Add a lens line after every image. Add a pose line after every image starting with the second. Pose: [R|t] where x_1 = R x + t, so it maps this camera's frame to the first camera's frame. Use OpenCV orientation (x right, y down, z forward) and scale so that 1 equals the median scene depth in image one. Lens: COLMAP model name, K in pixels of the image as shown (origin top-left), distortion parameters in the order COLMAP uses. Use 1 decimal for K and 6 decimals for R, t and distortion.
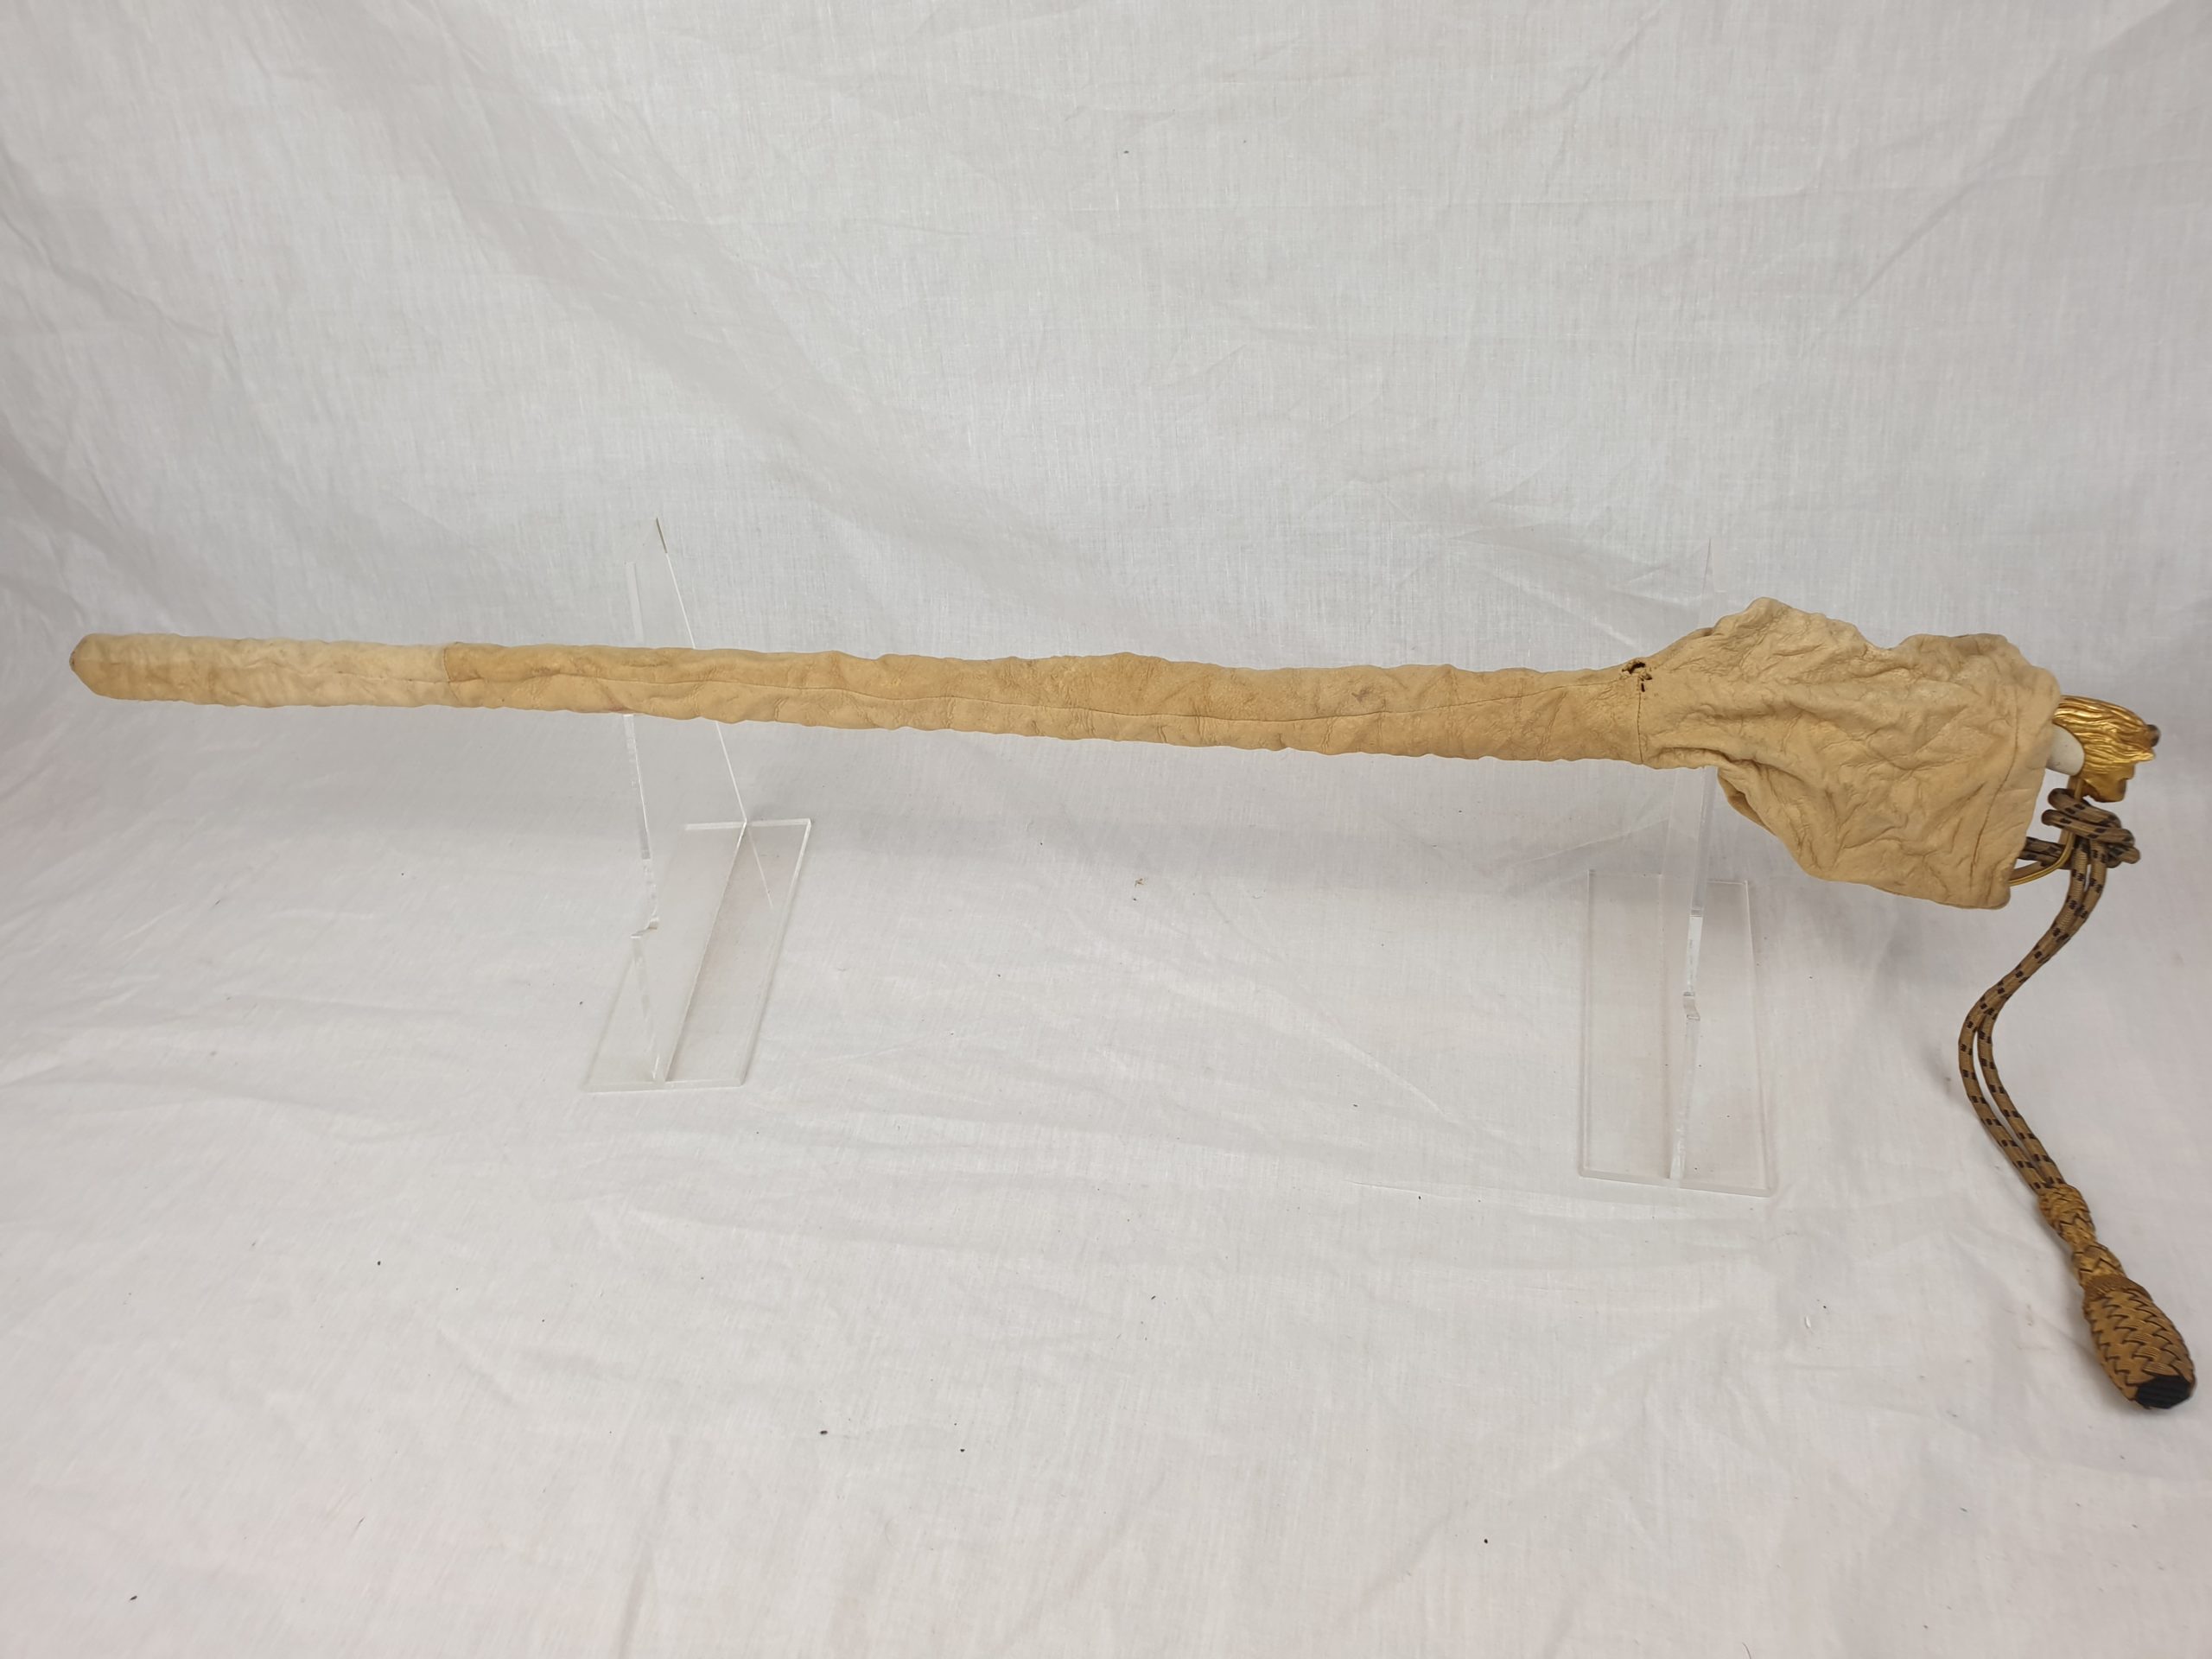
lens RADIAL K [[1756.5, 0, 1115.0], [0, 1756.5, 830.0], [0, 0, 1]] dist [-0.011902, 0.021648]
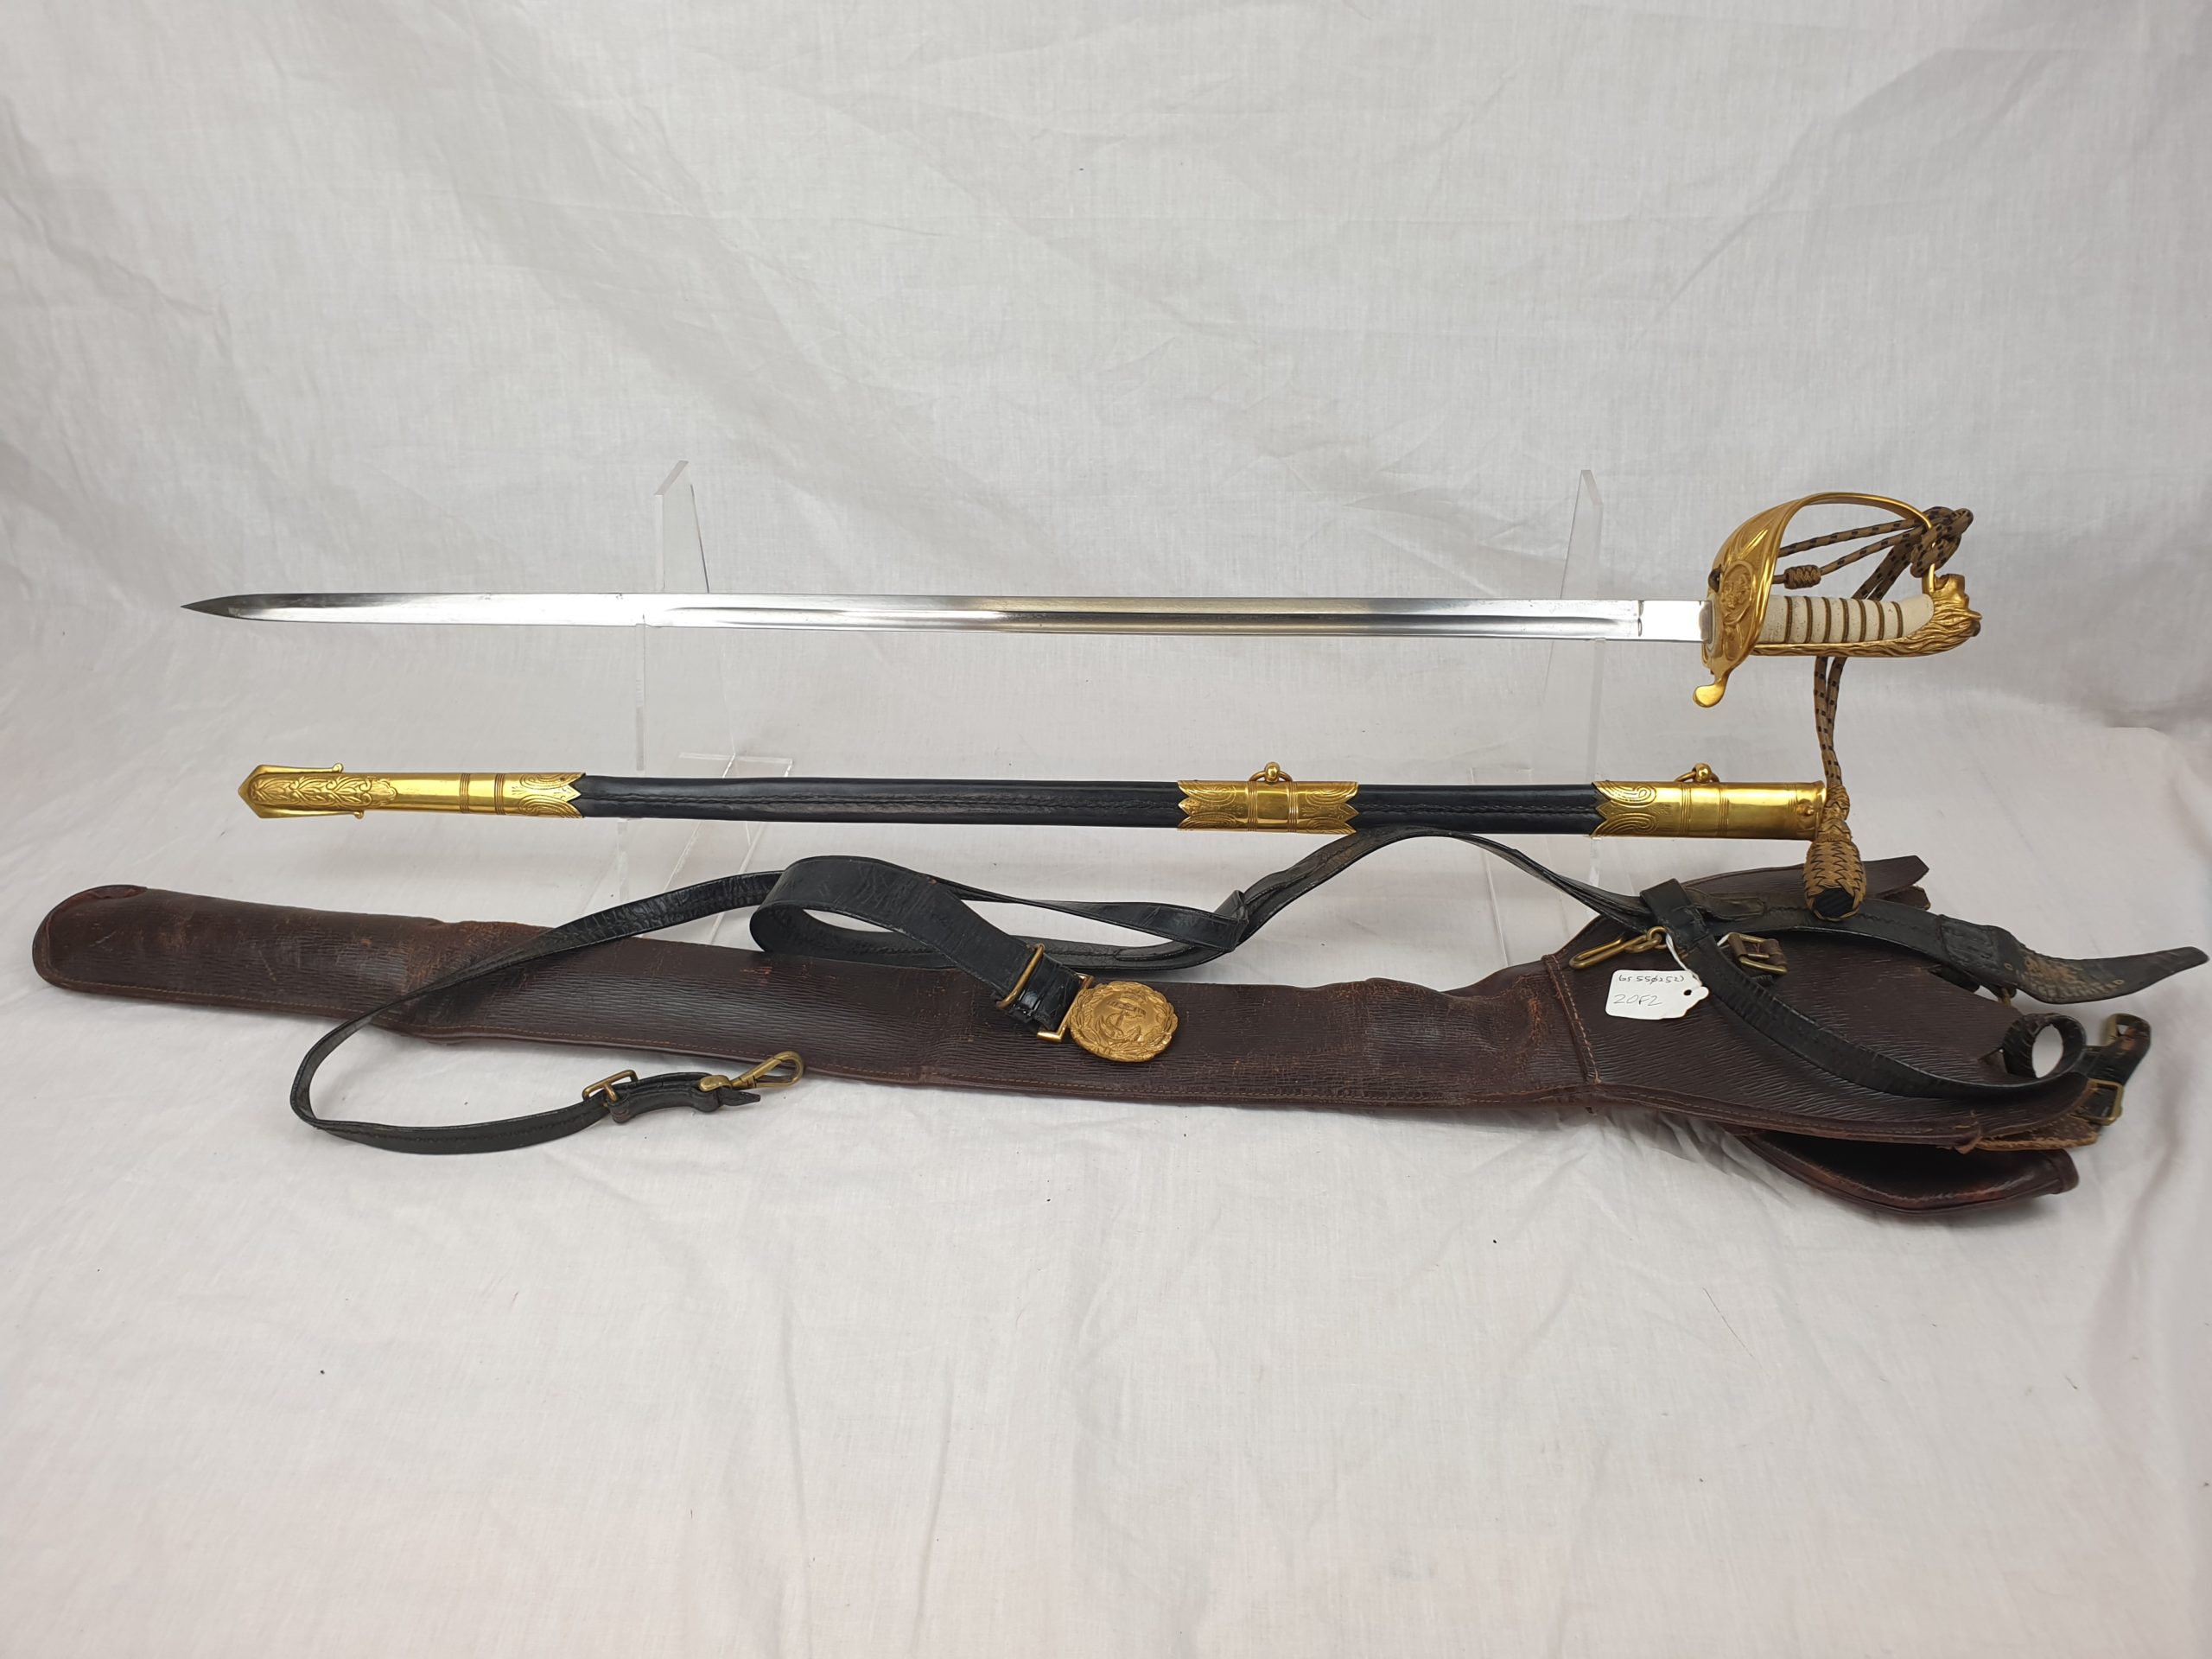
lens RADIAL K [[1756.5, 0, 1104.5], [0, 1756.5, 827.4], [0, 0, 1]] dist [-0.011902, 0.021648]
pose [[0.986341, -0.016943, 0.163845, -0.173296], [0.028797, 0.997114, -0.070243, 0.135350], [-0.162182, 0.074001, 0.983982, -0.130566]]
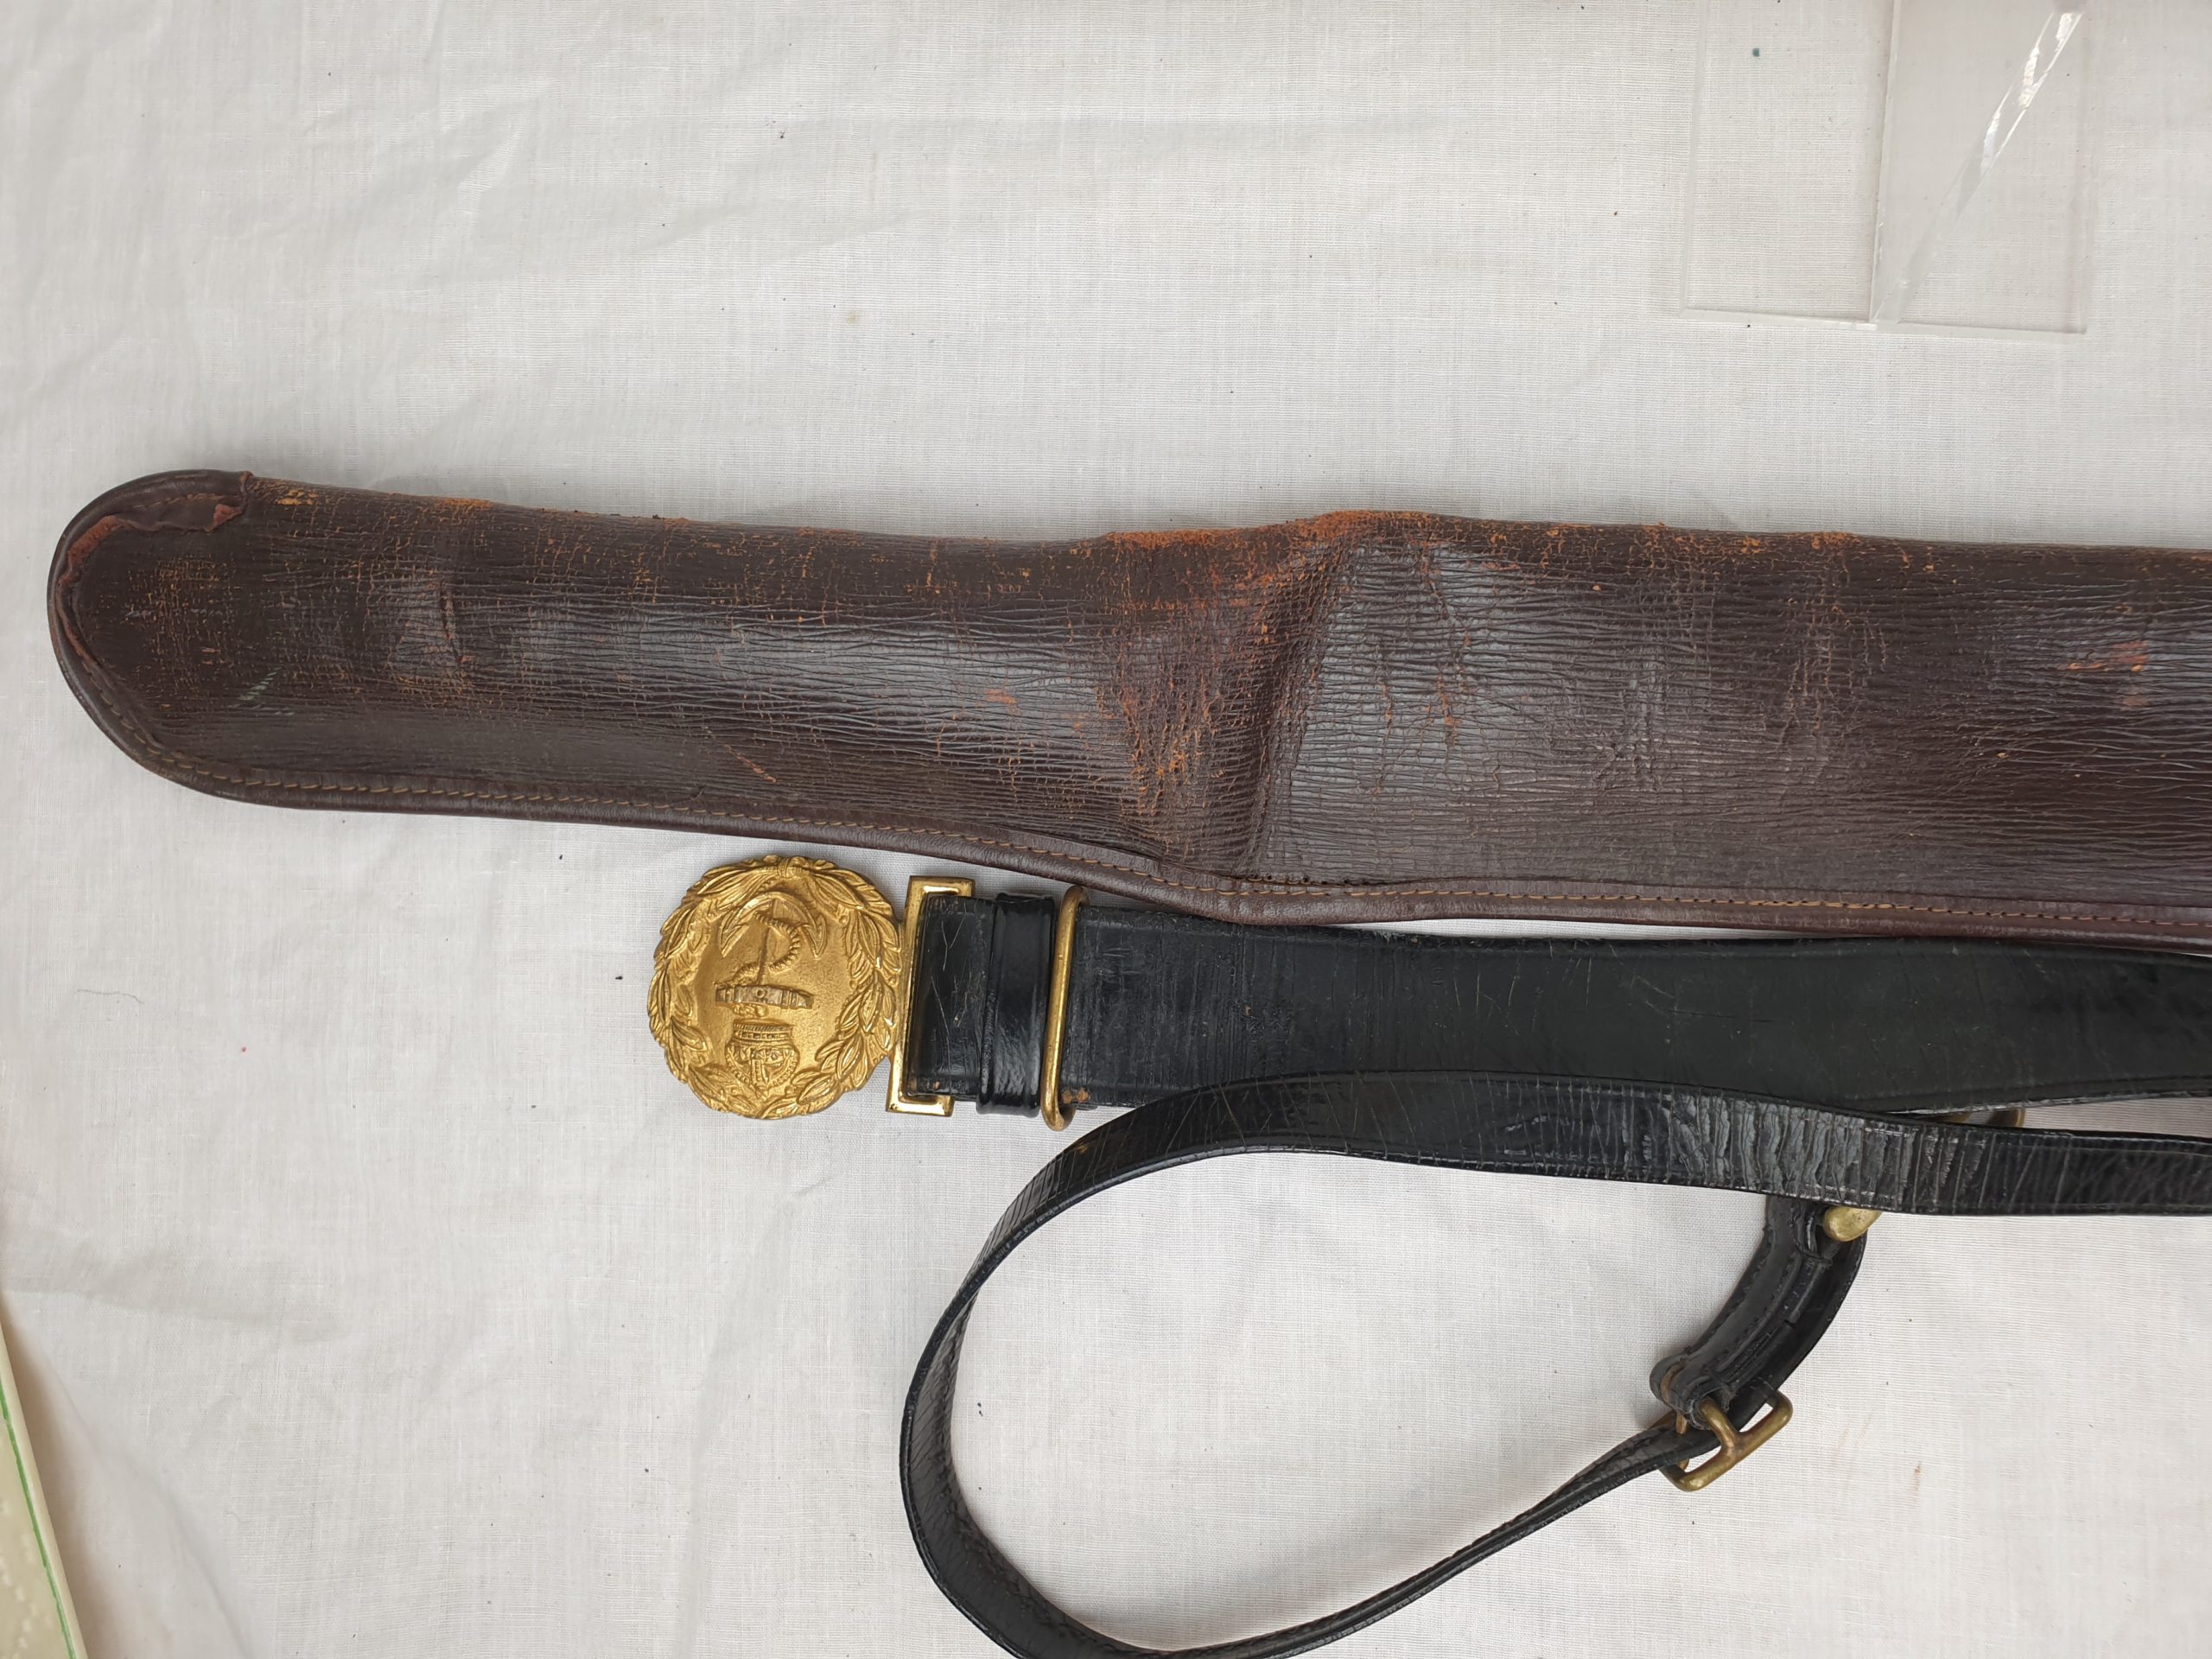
lens RADIAL K [[1756.5, 0, 1153.5], [0, 1756.5, 800.9], [0, 0, 1]] dist [-0.011902, 0.021648]
pose [[0.986079, -0.162808, 0.033794, -0.461002], [0.084780, 0.667117, 0.740113, -0.088466], [-0.143041, -0.726944, 0.671633, 0.615900]]
